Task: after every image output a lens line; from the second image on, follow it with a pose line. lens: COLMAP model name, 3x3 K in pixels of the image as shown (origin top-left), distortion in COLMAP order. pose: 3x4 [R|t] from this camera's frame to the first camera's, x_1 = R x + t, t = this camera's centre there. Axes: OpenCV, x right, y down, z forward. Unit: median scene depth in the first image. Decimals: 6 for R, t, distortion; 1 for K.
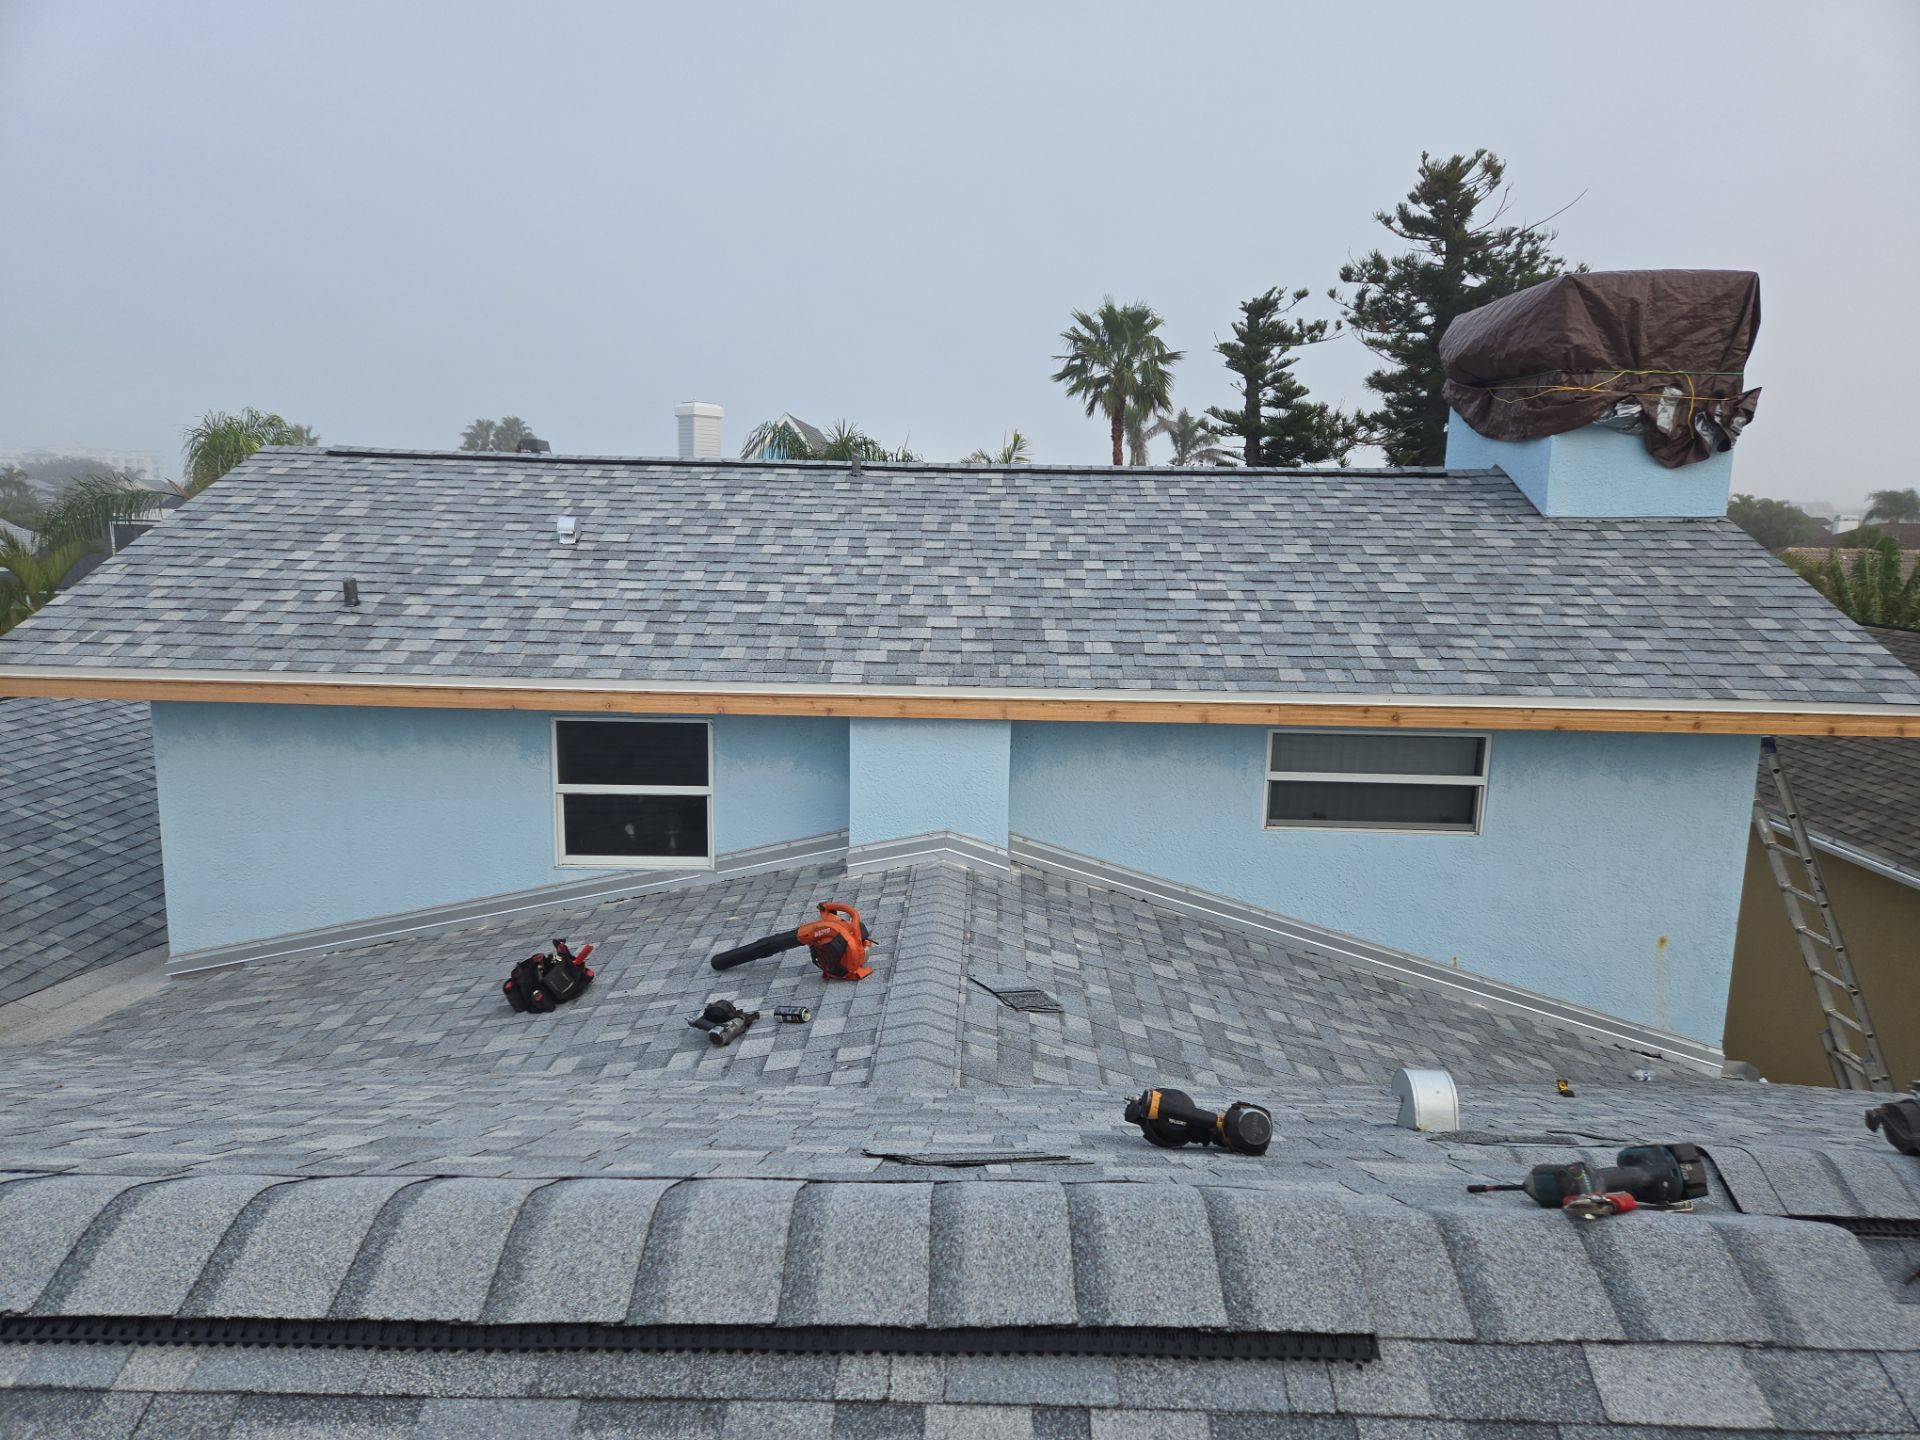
lens RADIAL K [[1231.9, 0, 978.1], [0, 1231.9, 724.7], [0, 0, 1]] dist [0.093536, -0.074036]
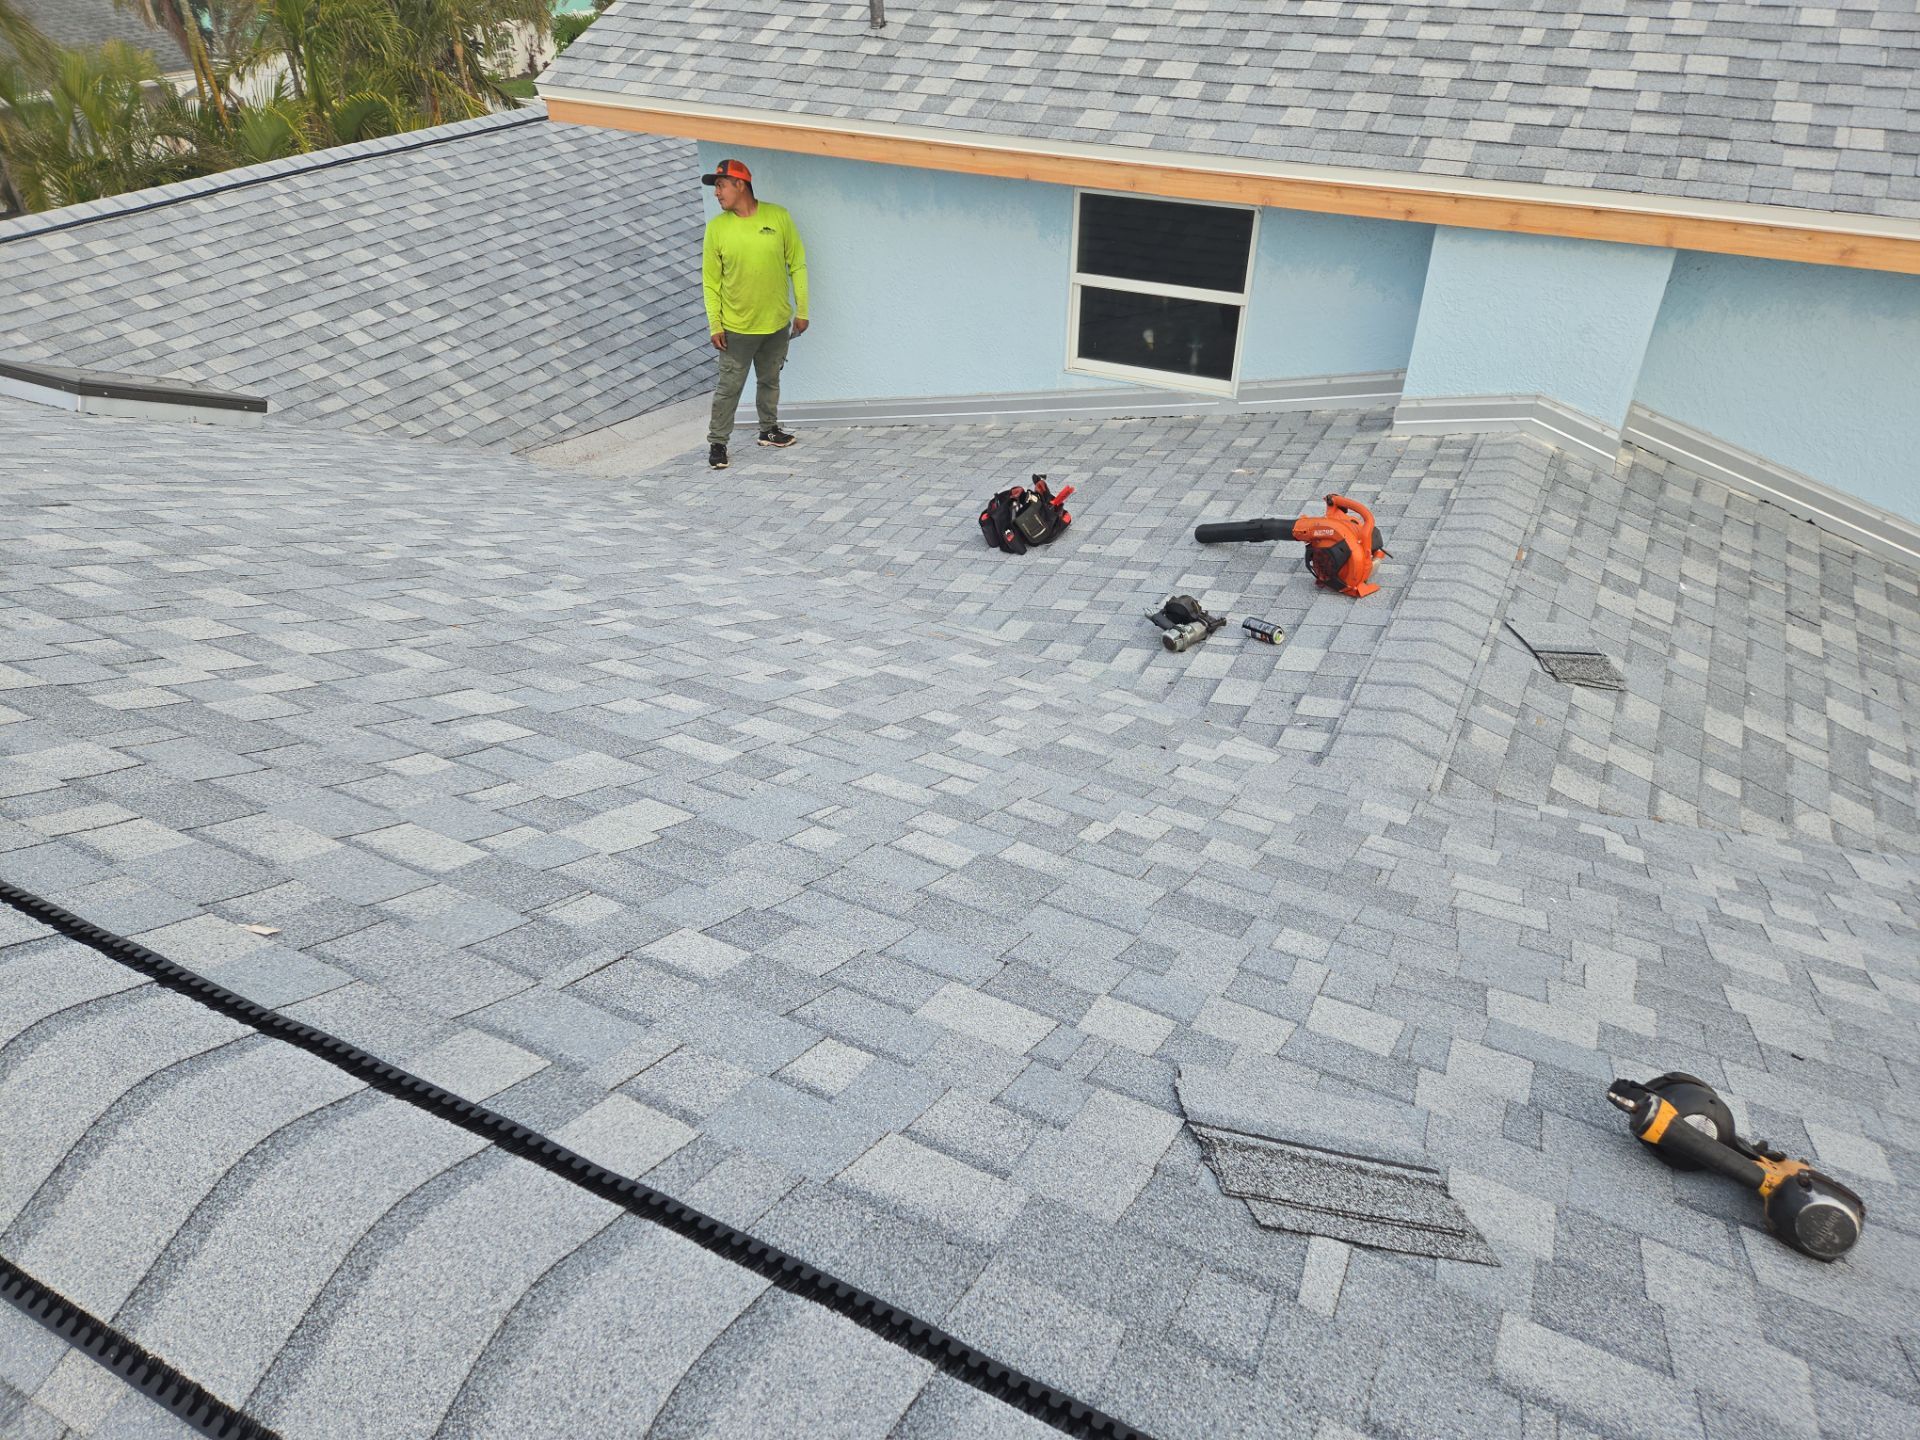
lens RADIAL K [[1298.3, 0, 950.5], [0, 1298.3, 745.8], [0, 0, 1]] dist [0.092183, -0.080372]
pose [[0.895601, 0.240998, -0.373923, 0.007953], [-0.069664, 0.906154, 0.417171, -0.039751], [0.439369, -0.347570, 0.828342, 0.113765]]
